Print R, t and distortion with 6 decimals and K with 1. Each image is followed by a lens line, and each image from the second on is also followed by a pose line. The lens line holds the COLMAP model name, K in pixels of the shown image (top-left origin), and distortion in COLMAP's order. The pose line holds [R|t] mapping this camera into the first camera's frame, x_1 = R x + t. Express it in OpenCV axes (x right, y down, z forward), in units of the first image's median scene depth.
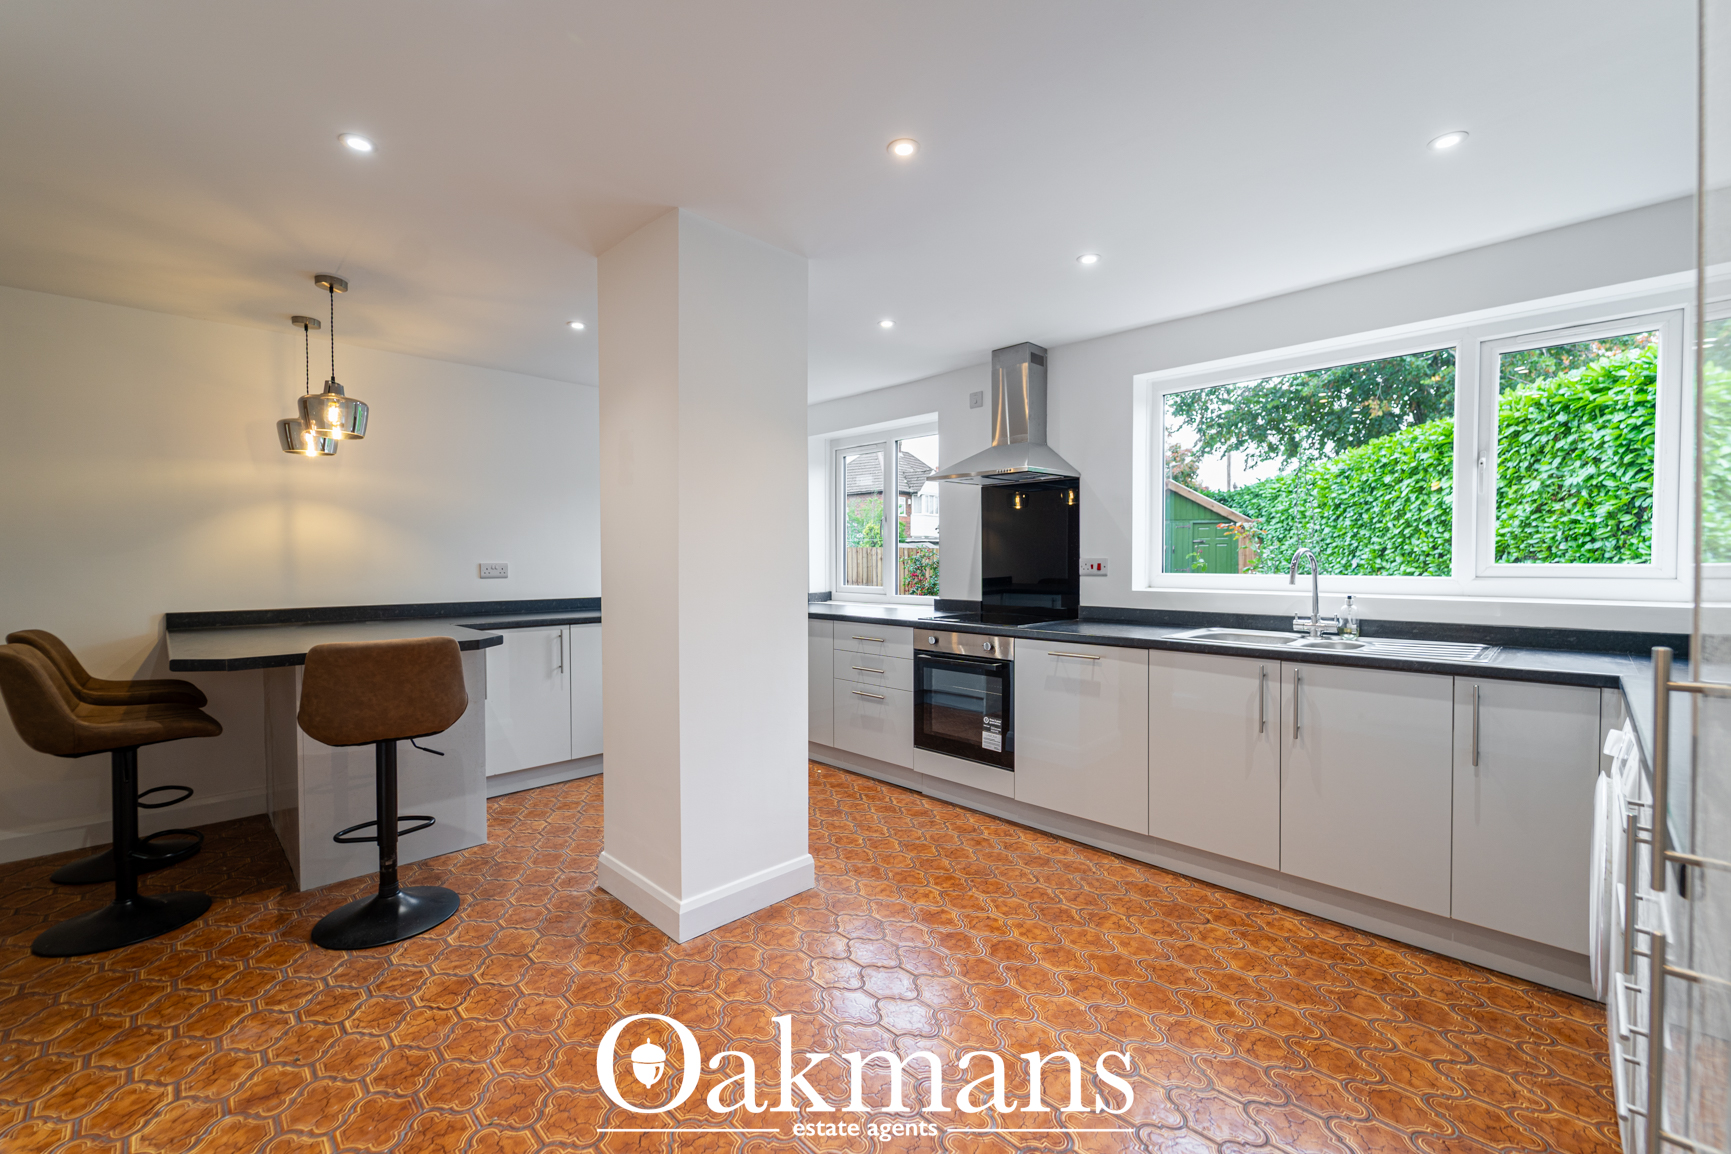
lens RADIAL K [[712.0, 0, 875.6], [0, 712.0, 577.1], [0, 0, 1]] dist [0.001319, -0.001864]
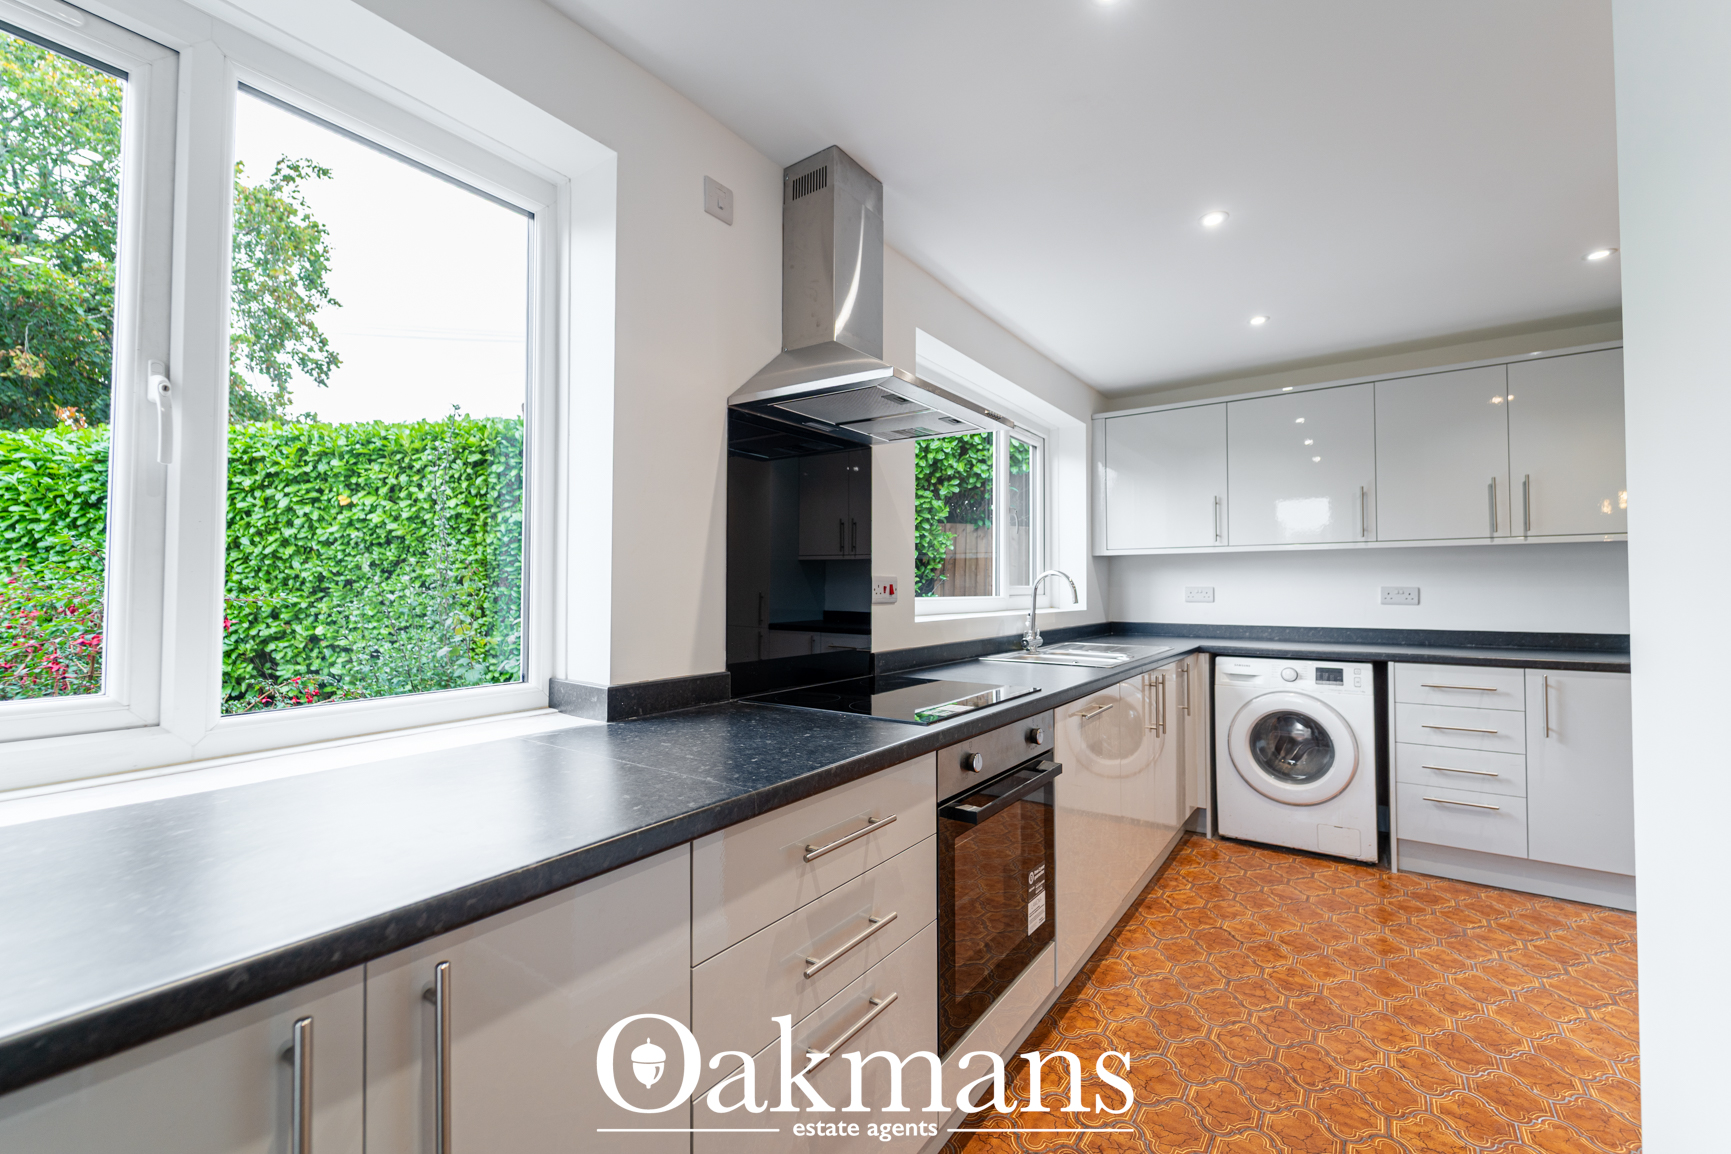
lens RADIAL K [[712.0, 0, 863.1], [0, 712.0, 574.7], [0, 0, 1]] dist [0.001319, -0.001864]
pose [[-0.159993, 0.021841, 0.986876, -0.474180], [0.025073, 0.999523, -0.018056, -0.024961], [-0.986800, 0.021856, -0.160464, 1.623232]]
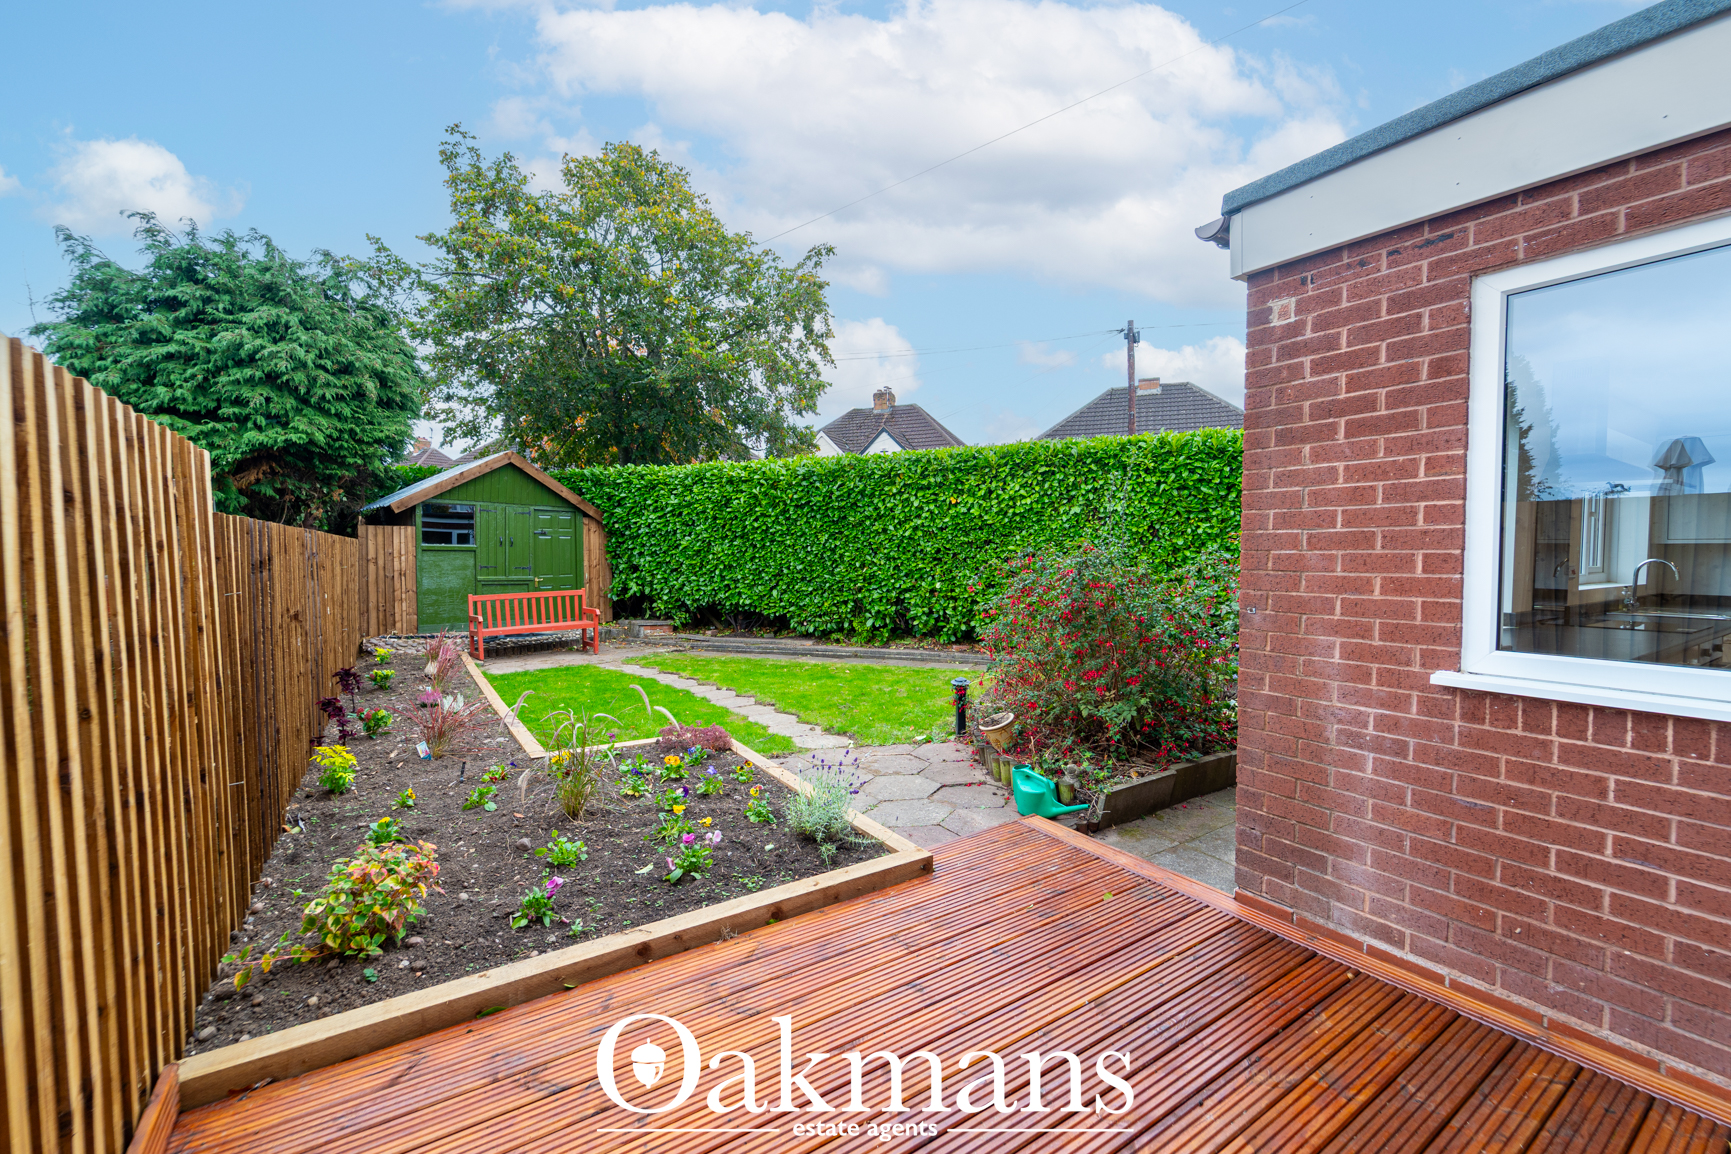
lens RADIAL K [[712.0, 0, 871.8], [0, 712.0, 571.8], [0, 0, 1]] dist [0.001319, -0.001864]
pose [[0.166341, -0.022780, 0.985805, -1.595575], [0.019281, 0.999617, 0.019846, -0.084281], [-0.985880, 0.015706, 0.166717, 2.886105]]
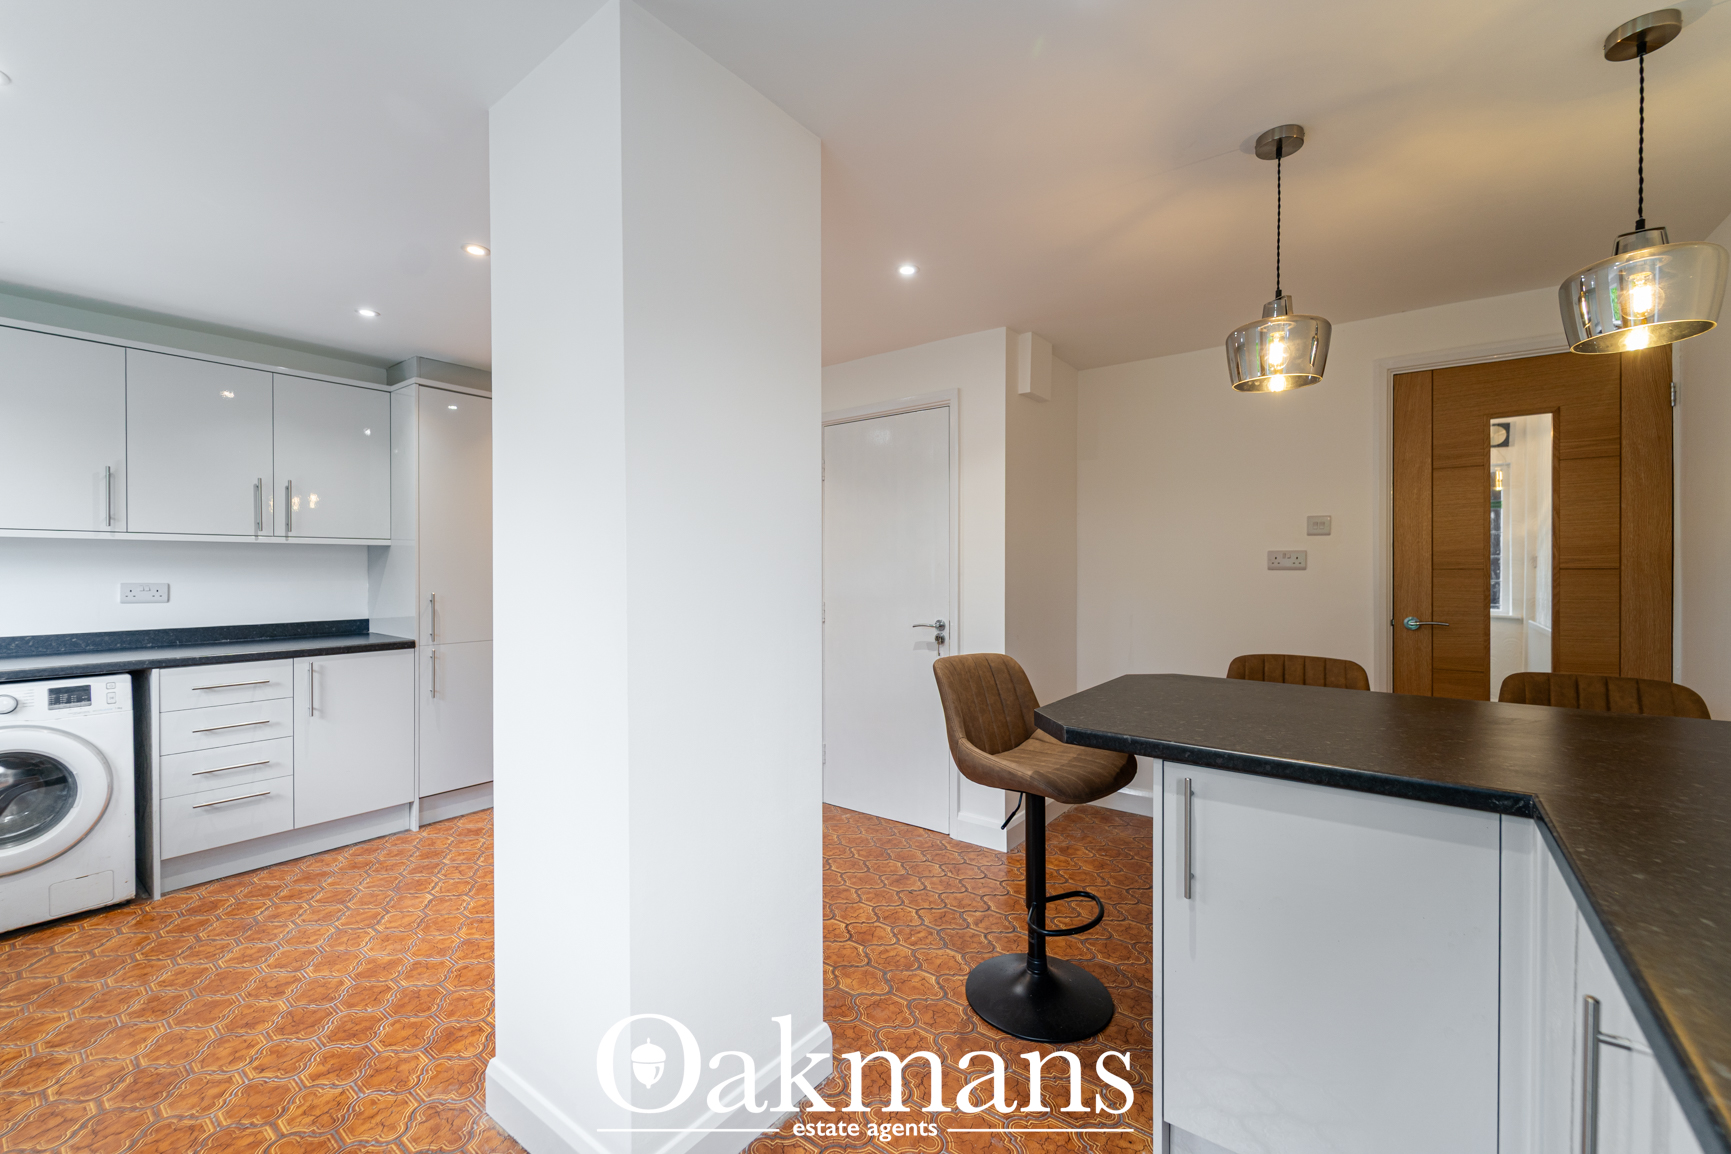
lens RADIAL K [[712.0, 0, 871.4], [0, 712.0, 586.5], [0, 0, 1]] dist [0.001319, -0.001864]
pose [[-0.991612, 0.006814, -0.129067, -0.367161], [0.000002, 0.998610, 0.052709, -0.058111], [0.129247, 0.052266, -0.990234, 1.751978]]
